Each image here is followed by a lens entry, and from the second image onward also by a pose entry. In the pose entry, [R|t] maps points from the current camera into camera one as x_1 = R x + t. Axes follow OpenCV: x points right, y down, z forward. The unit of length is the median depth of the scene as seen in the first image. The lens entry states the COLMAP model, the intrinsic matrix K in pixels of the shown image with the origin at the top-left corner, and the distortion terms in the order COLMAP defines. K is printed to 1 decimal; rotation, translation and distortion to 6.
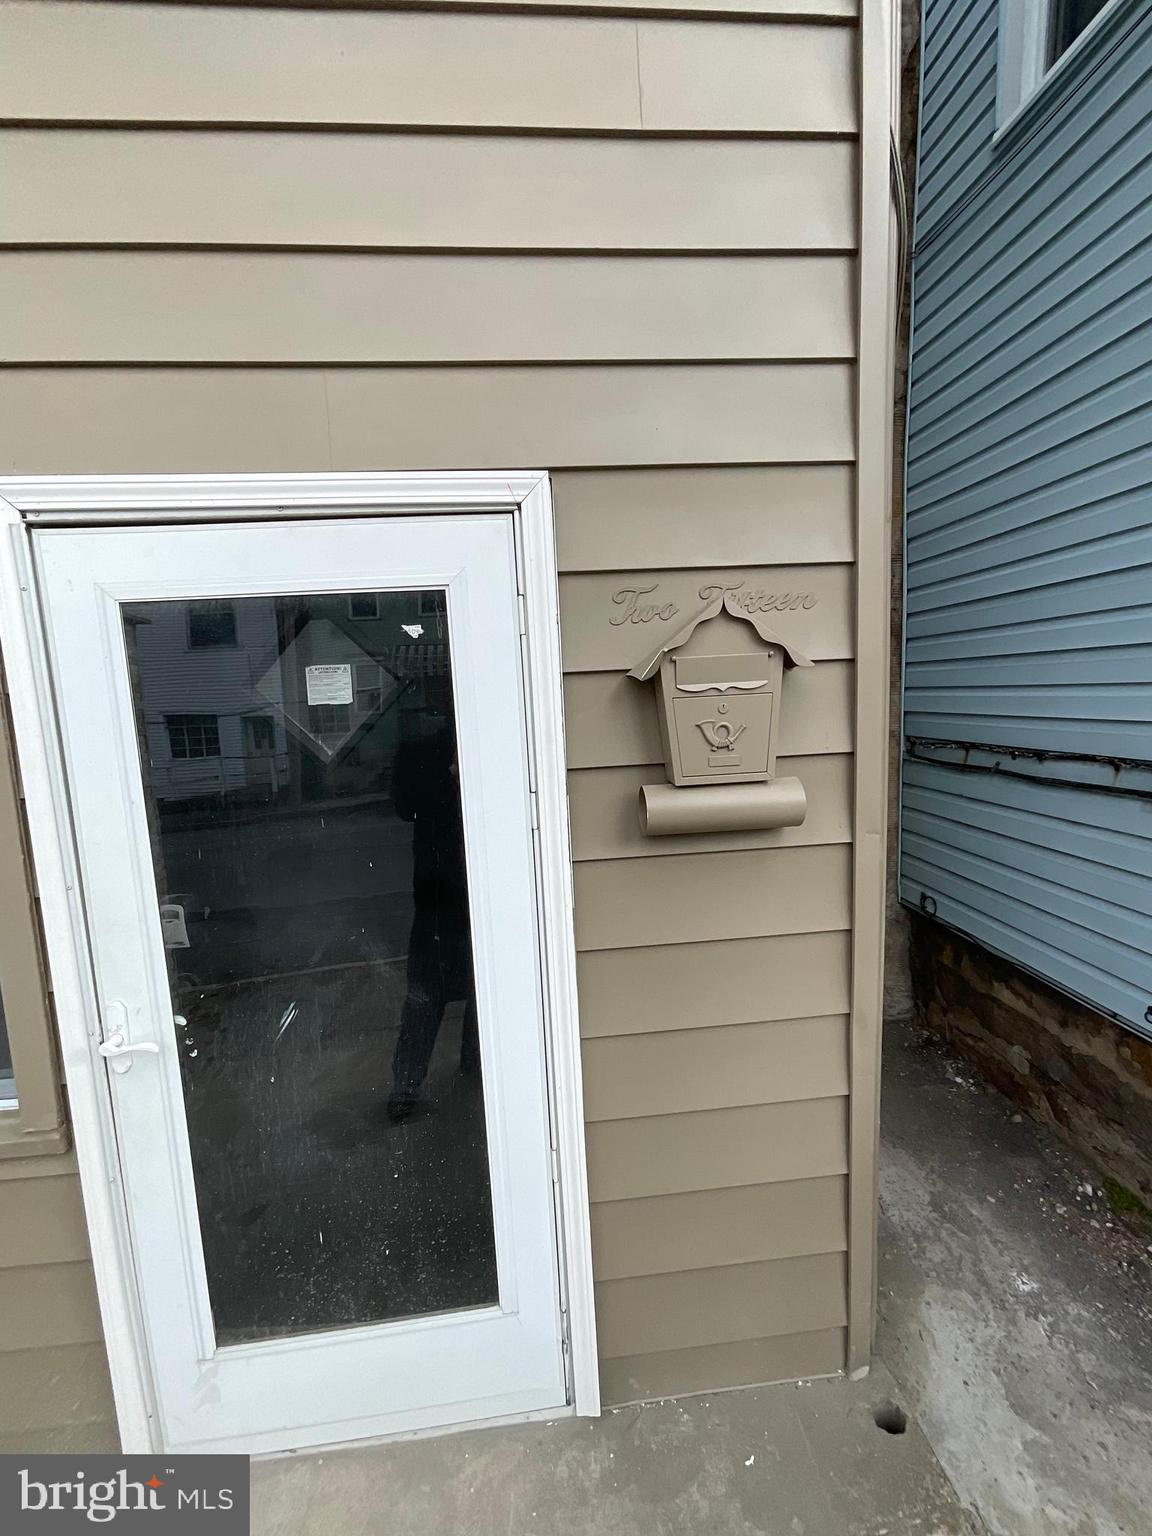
lens RADIAL K [[623.8, 0, 575.1], [0, 623.8, 762.2], [0, 0, 1]] dist [-0.008592, 0.008210]
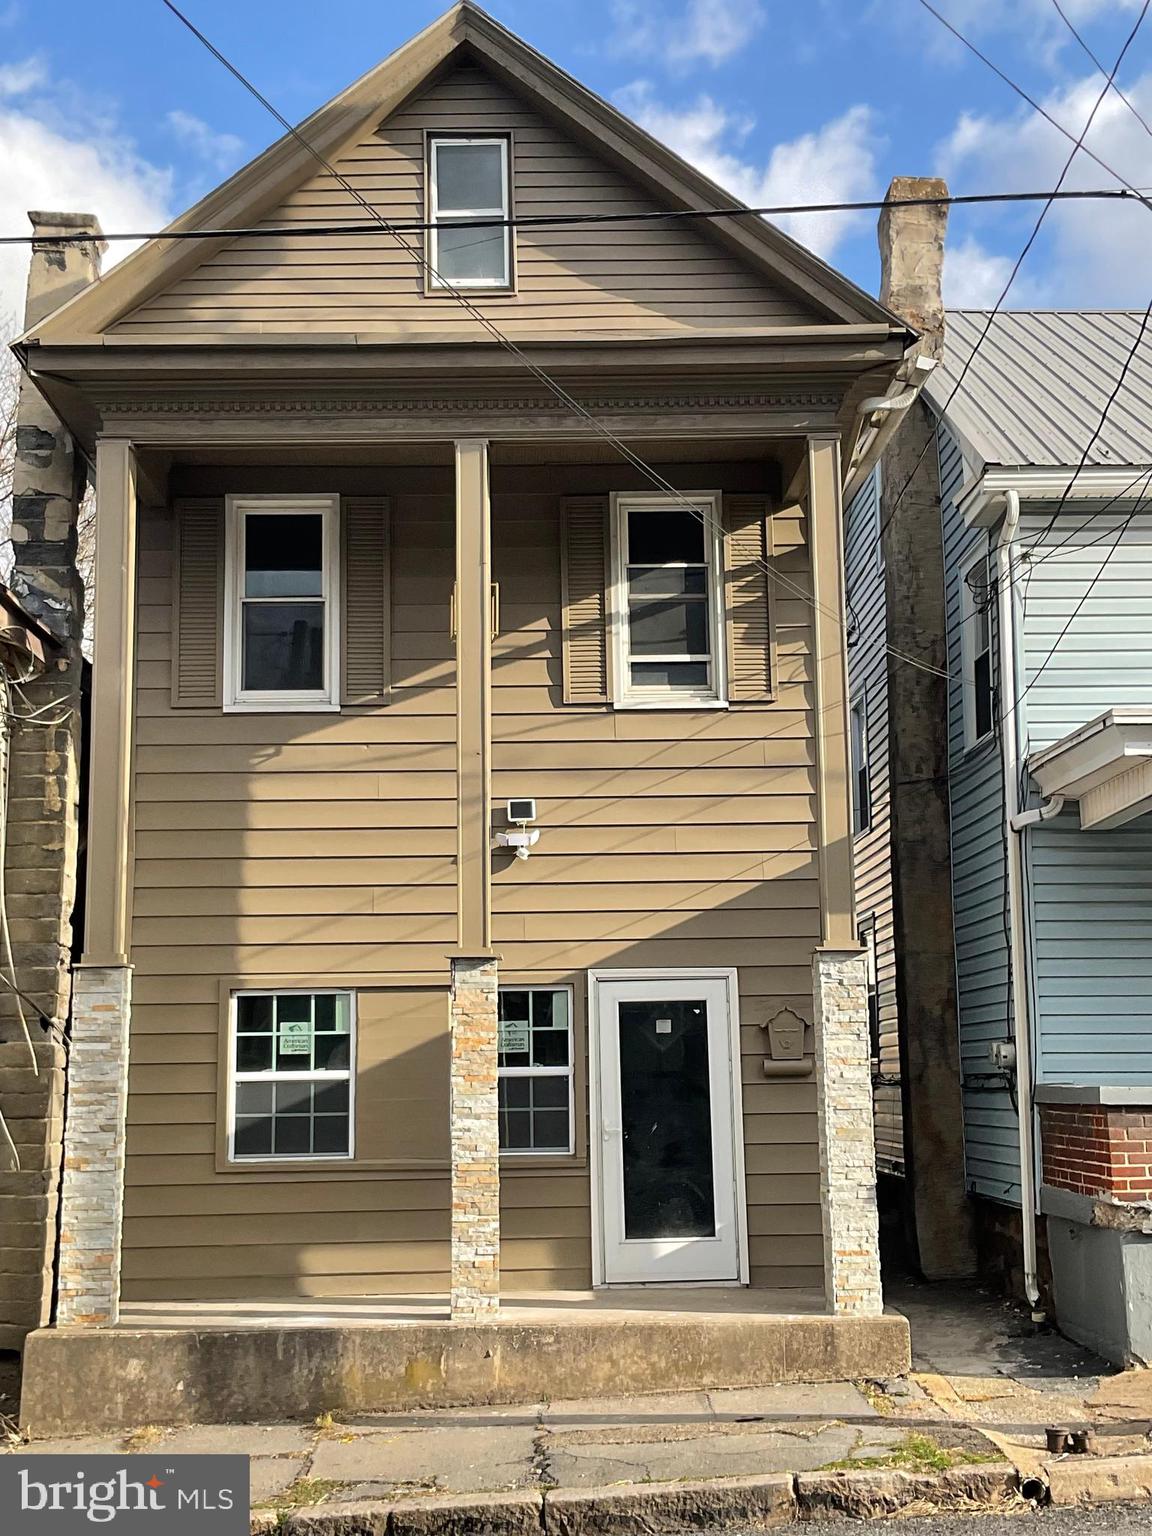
lens RADIAL K [[1985.9, 0, 576.0], [0, 1985.9, 768.0], [0, 0, 1]] dist [0.272787, 0.003699]
pose [[0.995458, 0.018858, -0.093315, 0.077044], [-0.043489, 0.962013, -0.269517, 1.402179], [0.084688, 0.272351, 0.958464, -9.363841]]
